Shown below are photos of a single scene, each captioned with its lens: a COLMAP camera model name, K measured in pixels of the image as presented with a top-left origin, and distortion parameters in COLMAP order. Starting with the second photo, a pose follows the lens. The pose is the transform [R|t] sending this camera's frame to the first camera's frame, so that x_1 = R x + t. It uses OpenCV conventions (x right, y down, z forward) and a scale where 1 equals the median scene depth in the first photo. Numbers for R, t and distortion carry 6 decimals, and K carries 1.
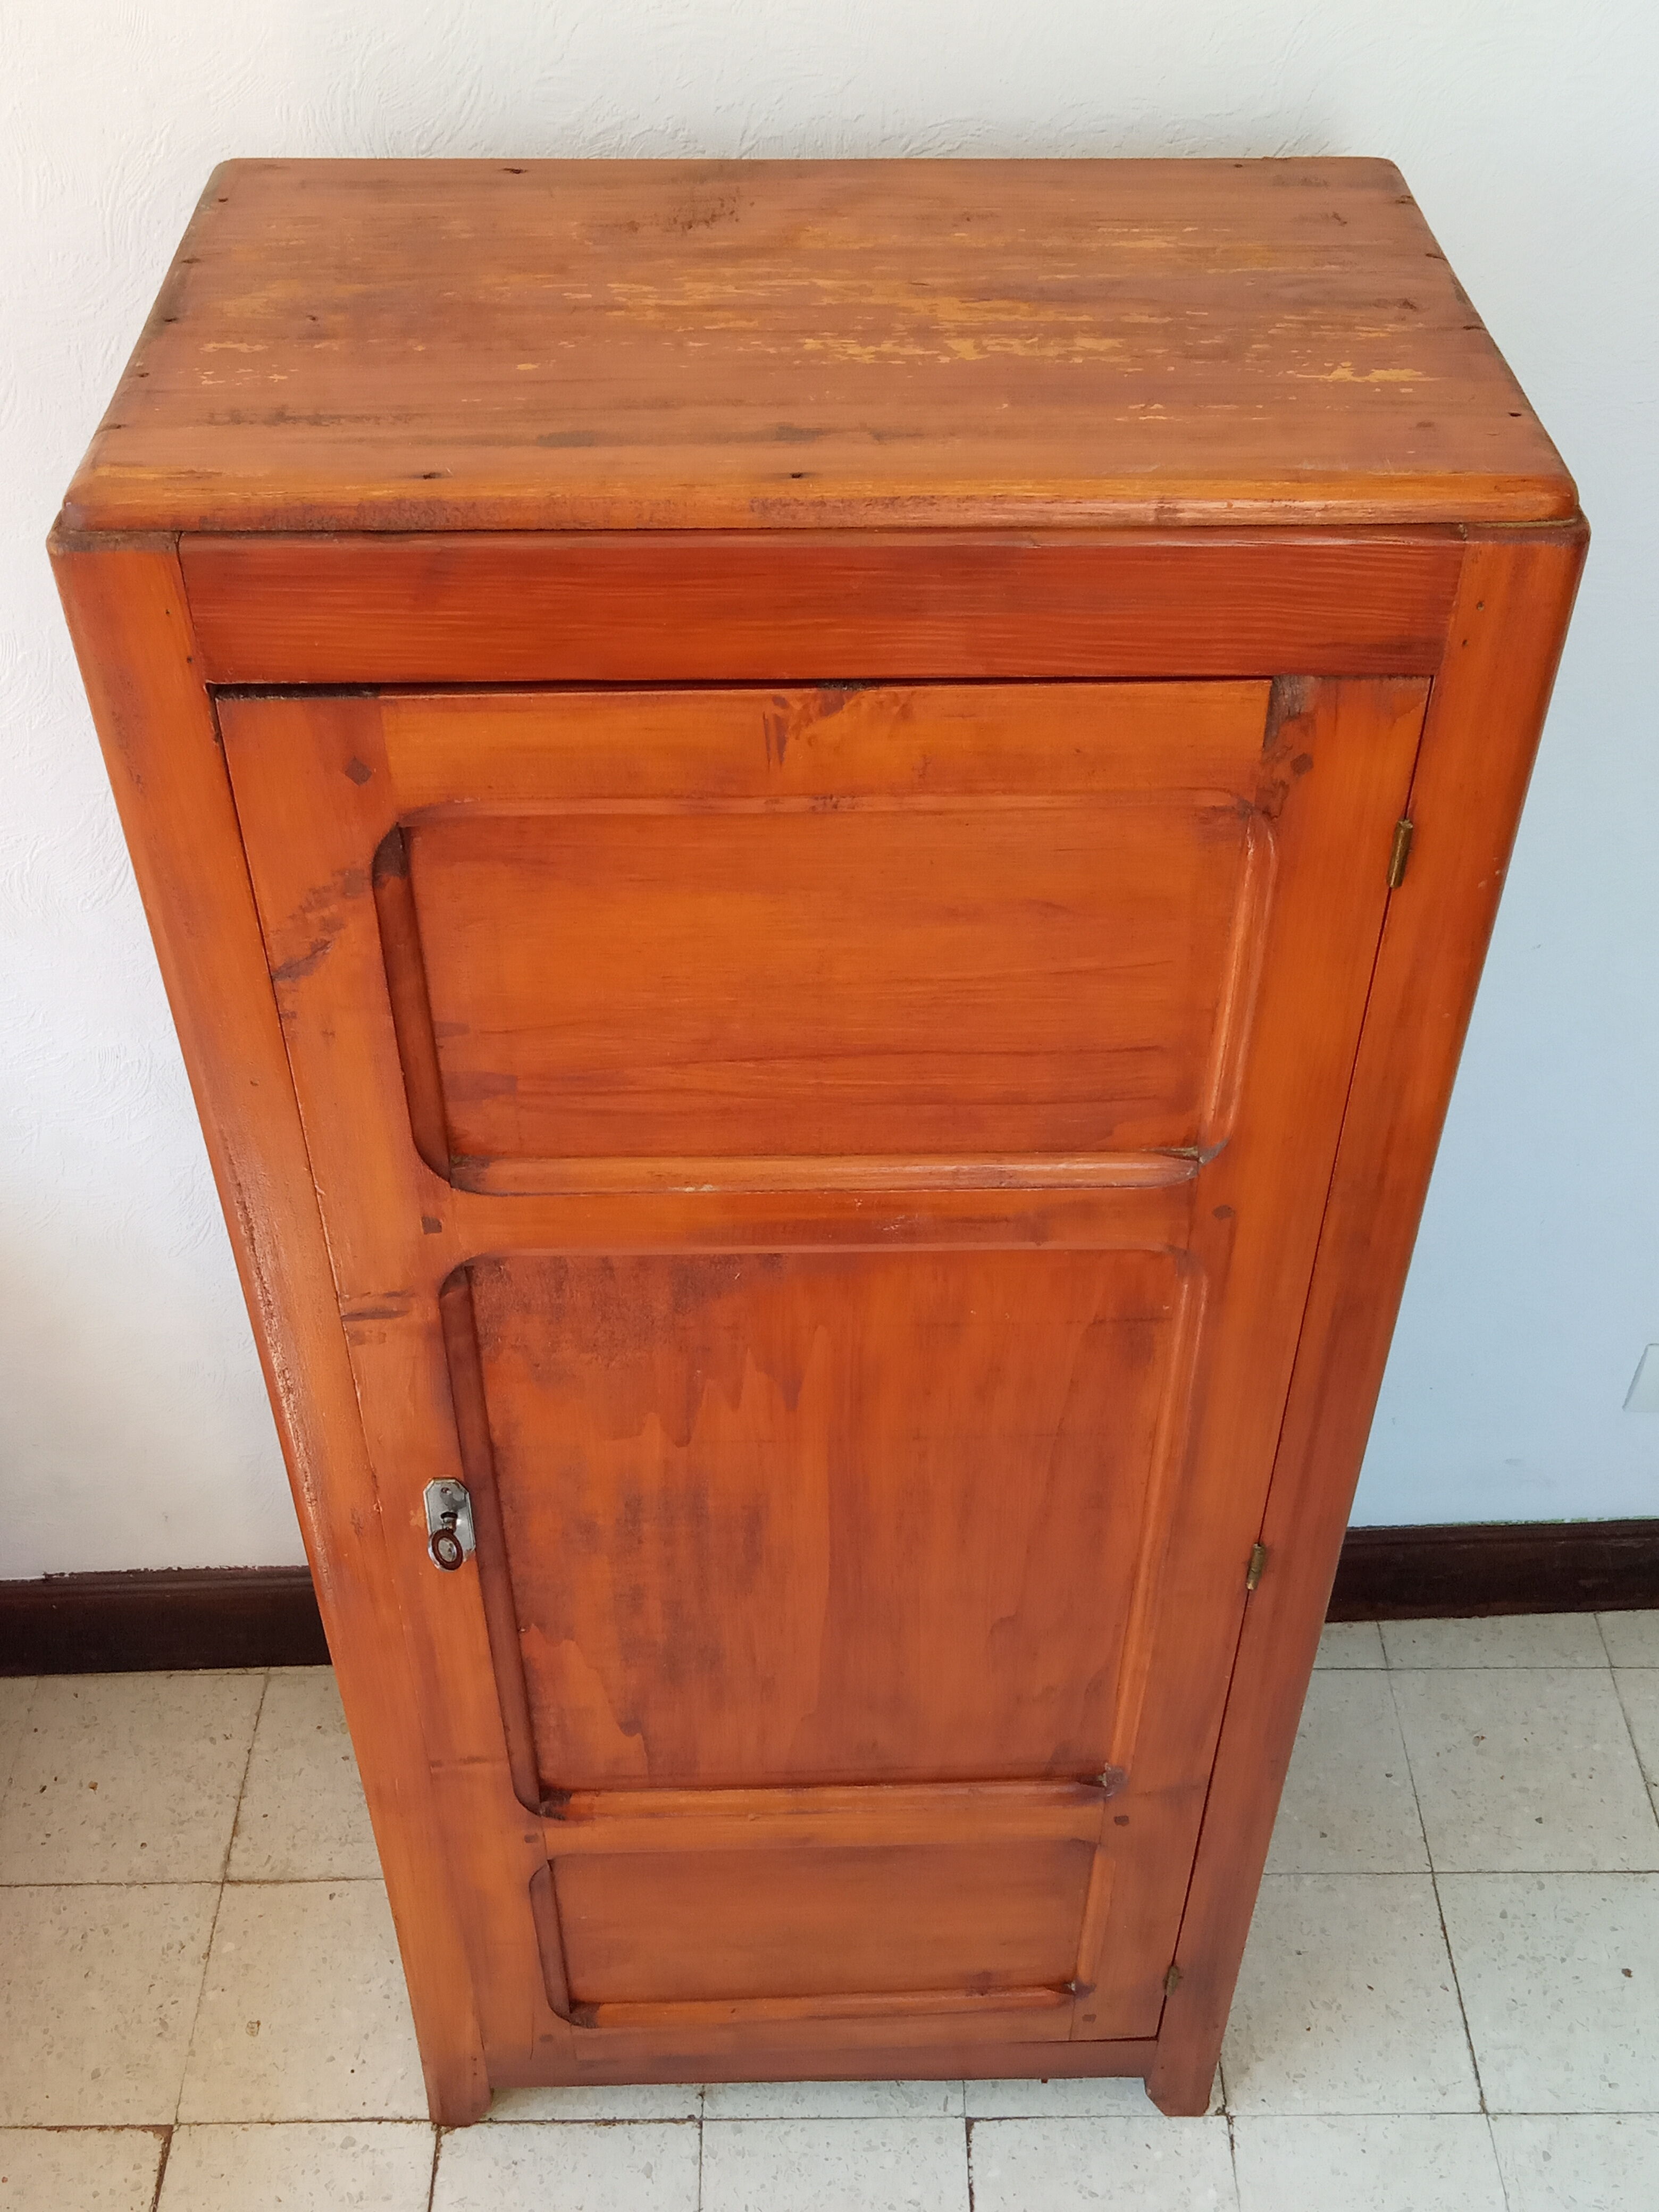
lens RADIAL K [[2302.8, 0, 844.6], [0, 2302.8, 1097.4], [0, 0, 1]] dist [0.025747, 0.000000]
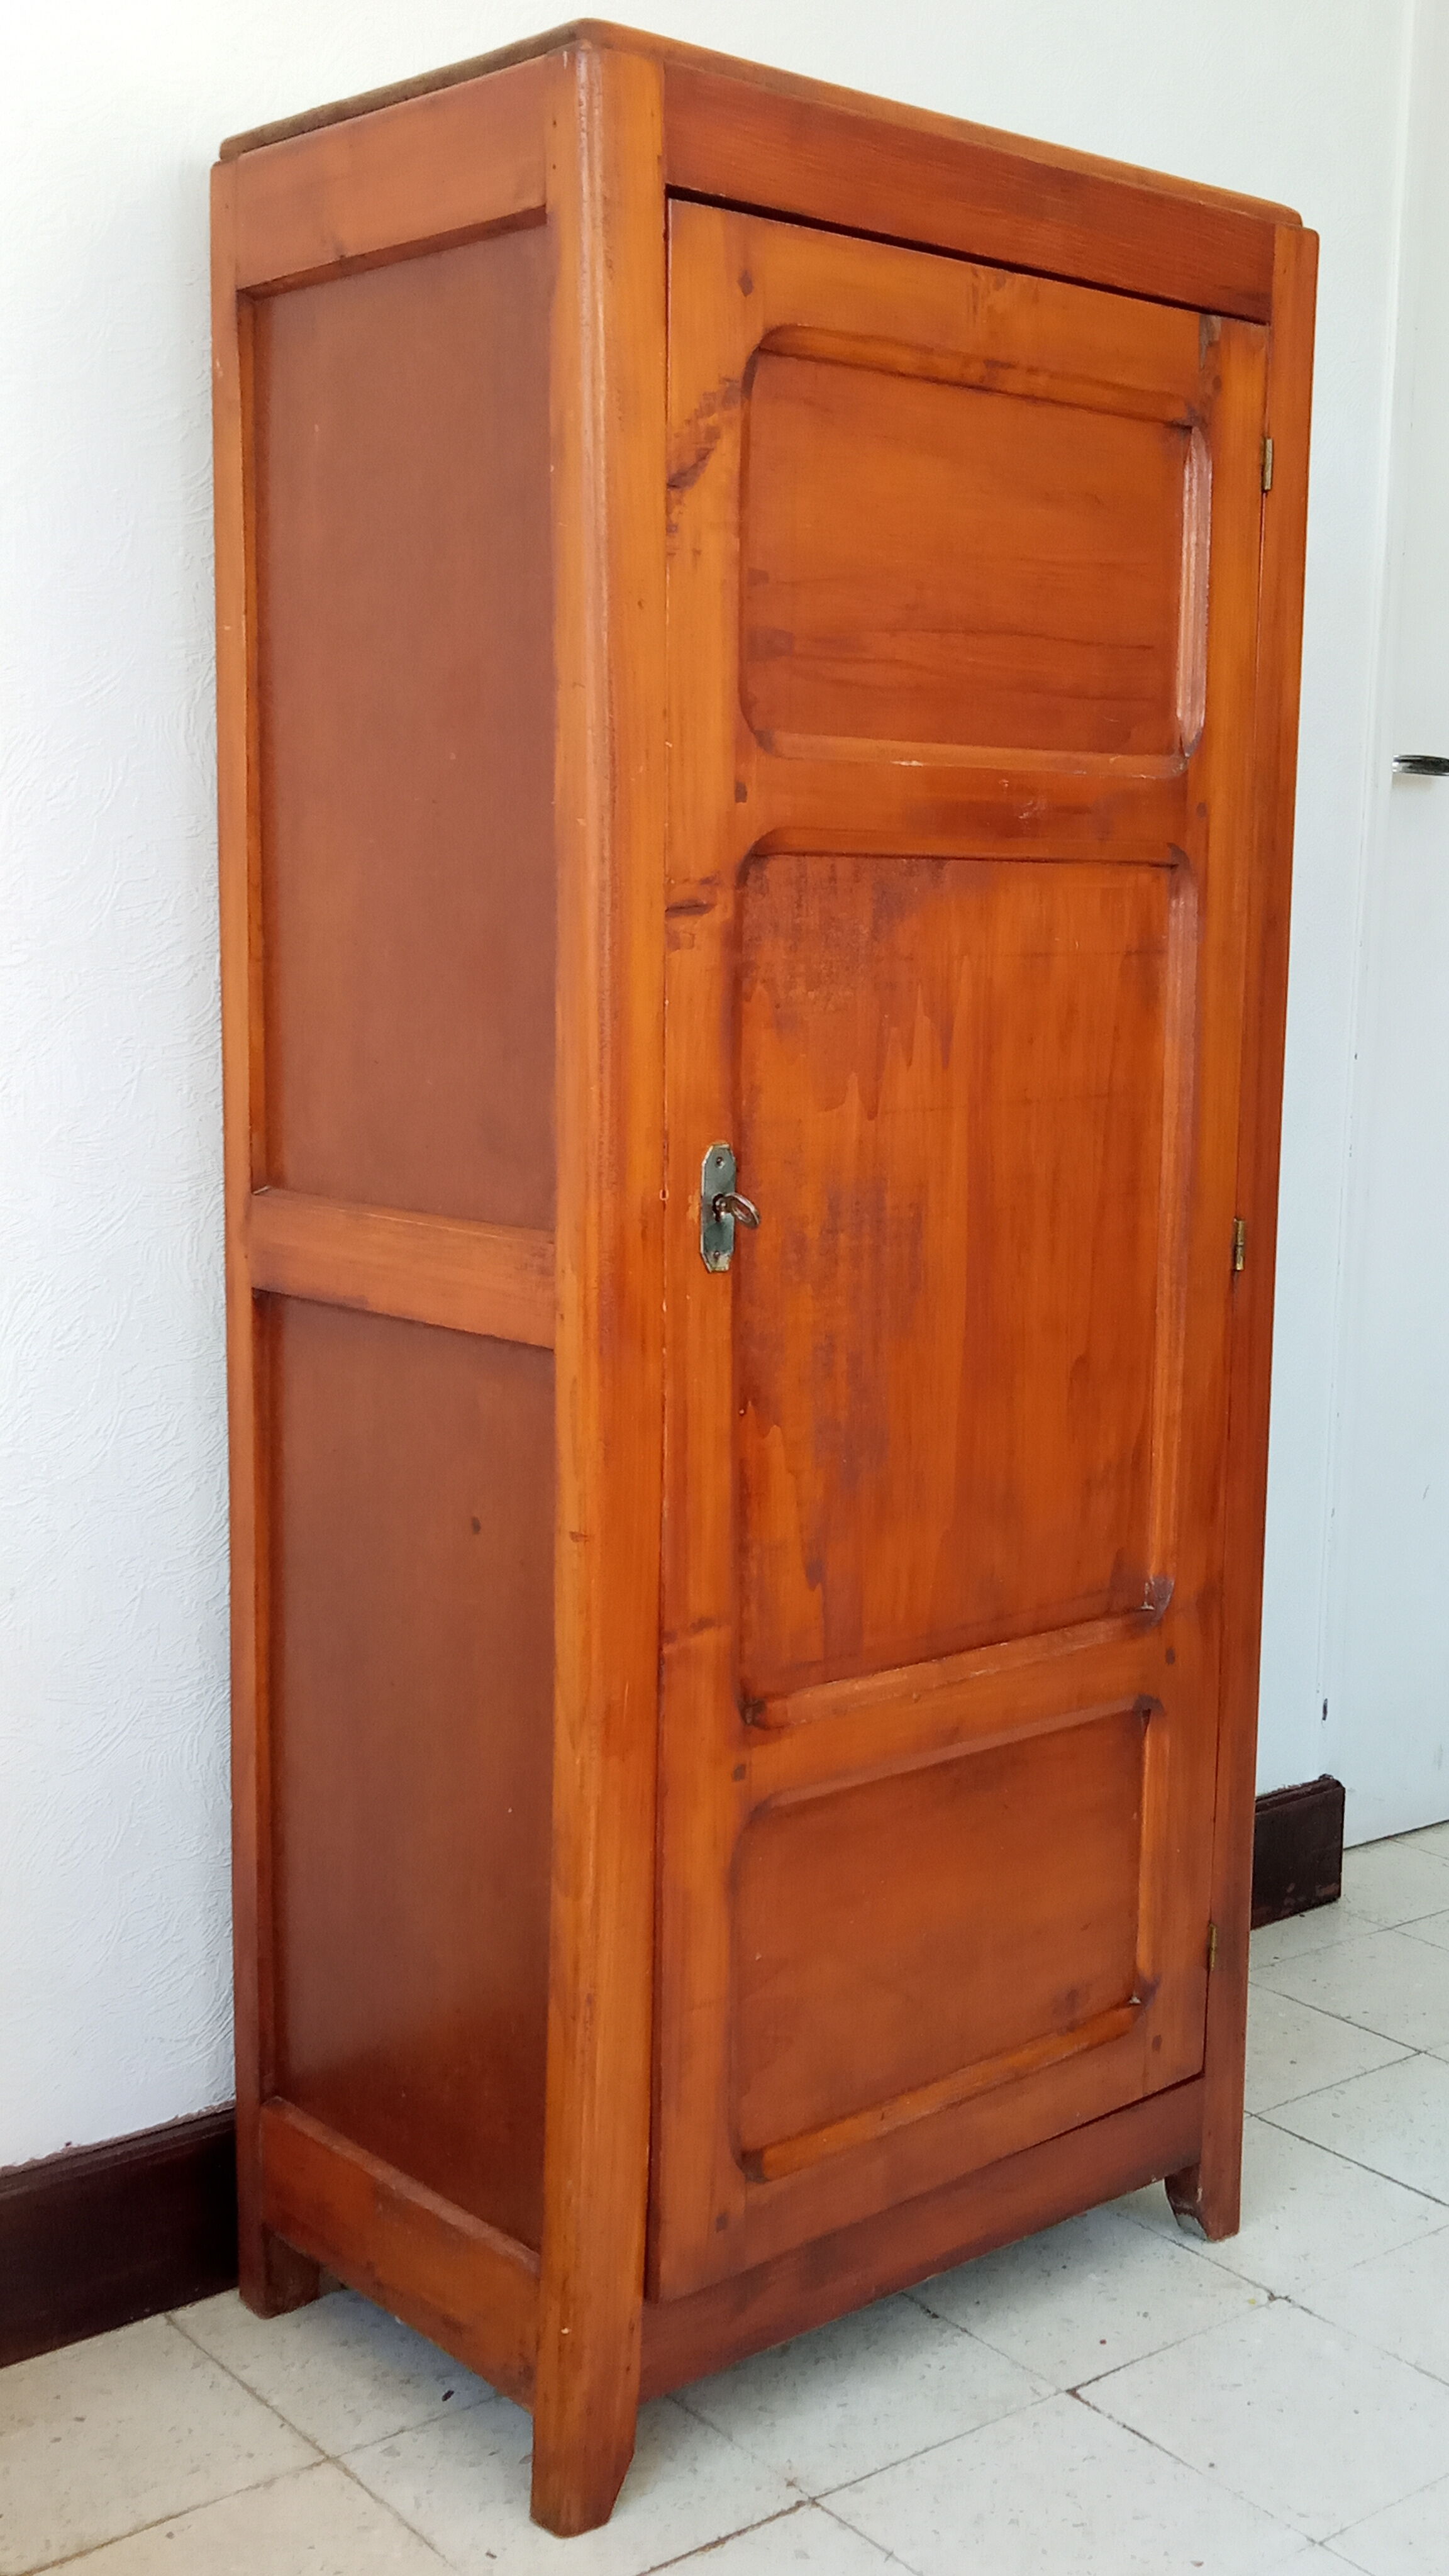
lens RADIAL K [[2790.4, 0, 728.5], [0, 2790.4, 1274.3], [0, 0, 1]] dist [0.046113, 0.000000]
pose [[0.770896, -0.084127, 0.631381, -1.089369], [0.417574, 0.815265, -0.401216, 0.809559], [-0.480990, 0.572945, 0.663613, 0.251942]]
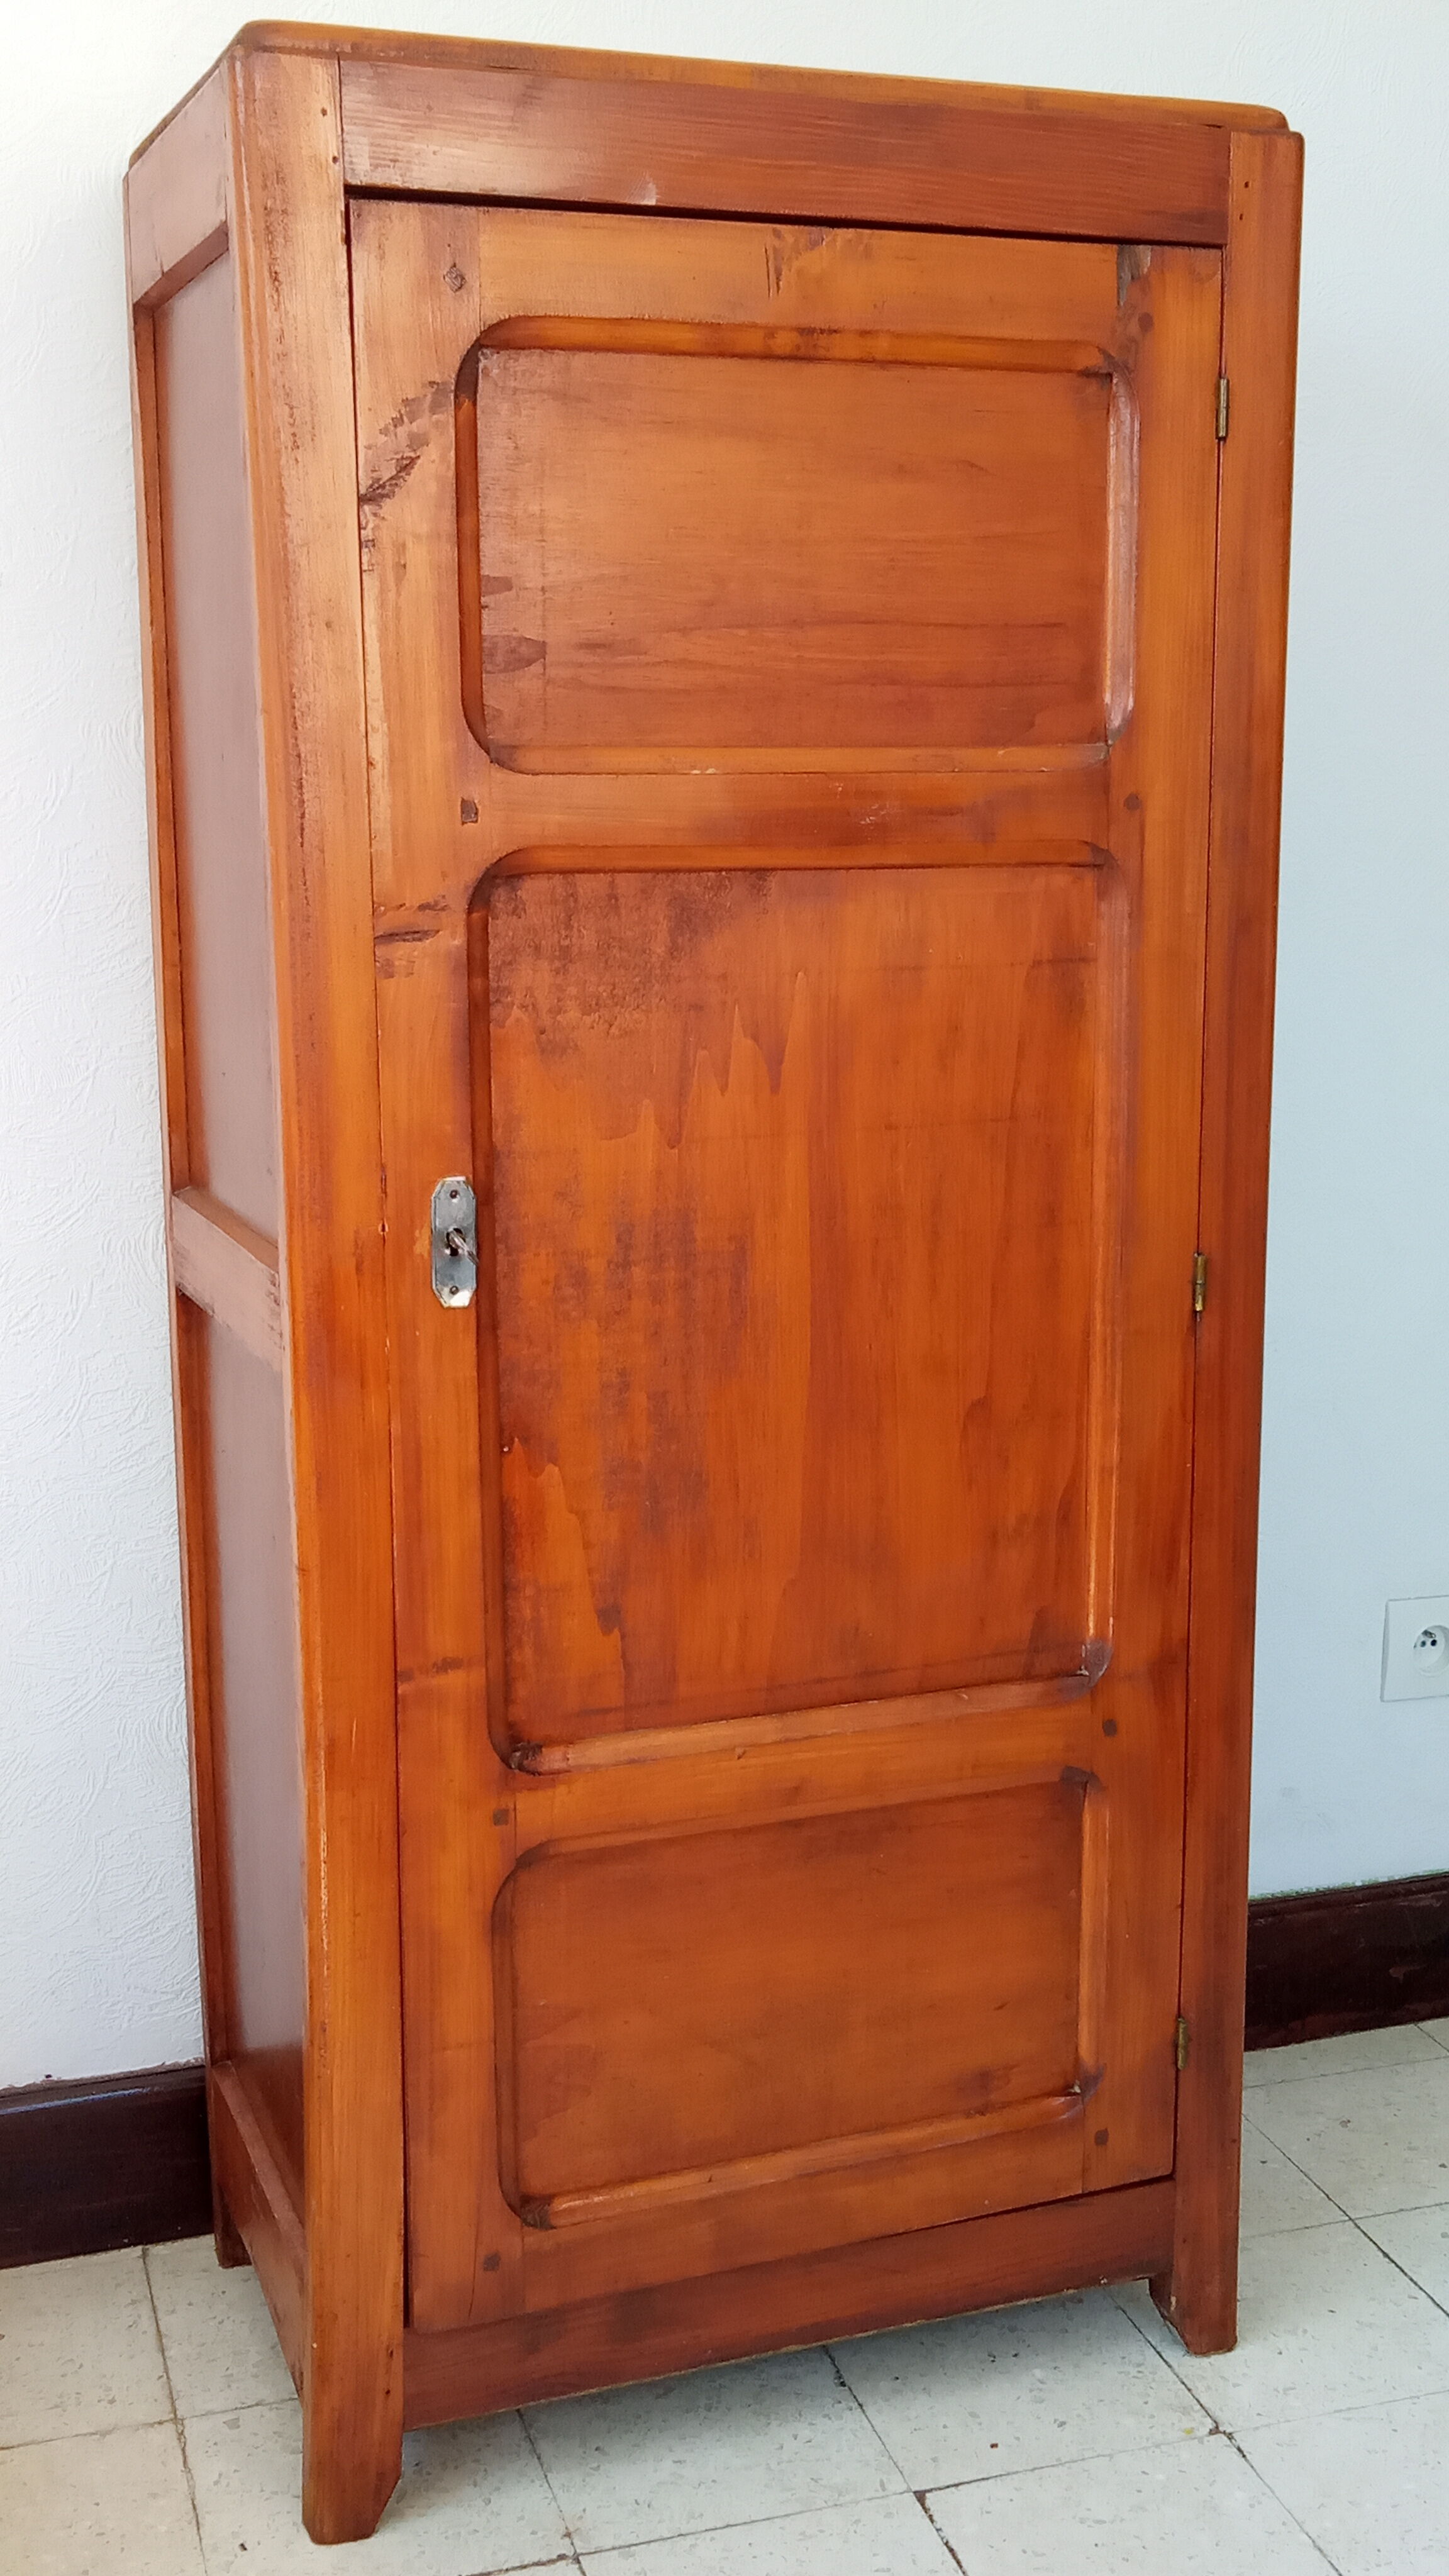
lens RADIAL K [[2790.4, 0, 733.3], [0, 2790.4, 1274.0], [0, 0, 1]] dist [0.046113, 0.000000]
pose [[0.945140, -0.071188, 0.318813, -0.508199], [0.225458, 0.848399, -0.478944, 0.913346], [-0.236385, 0.524548, 0.817907, 0.027889]]
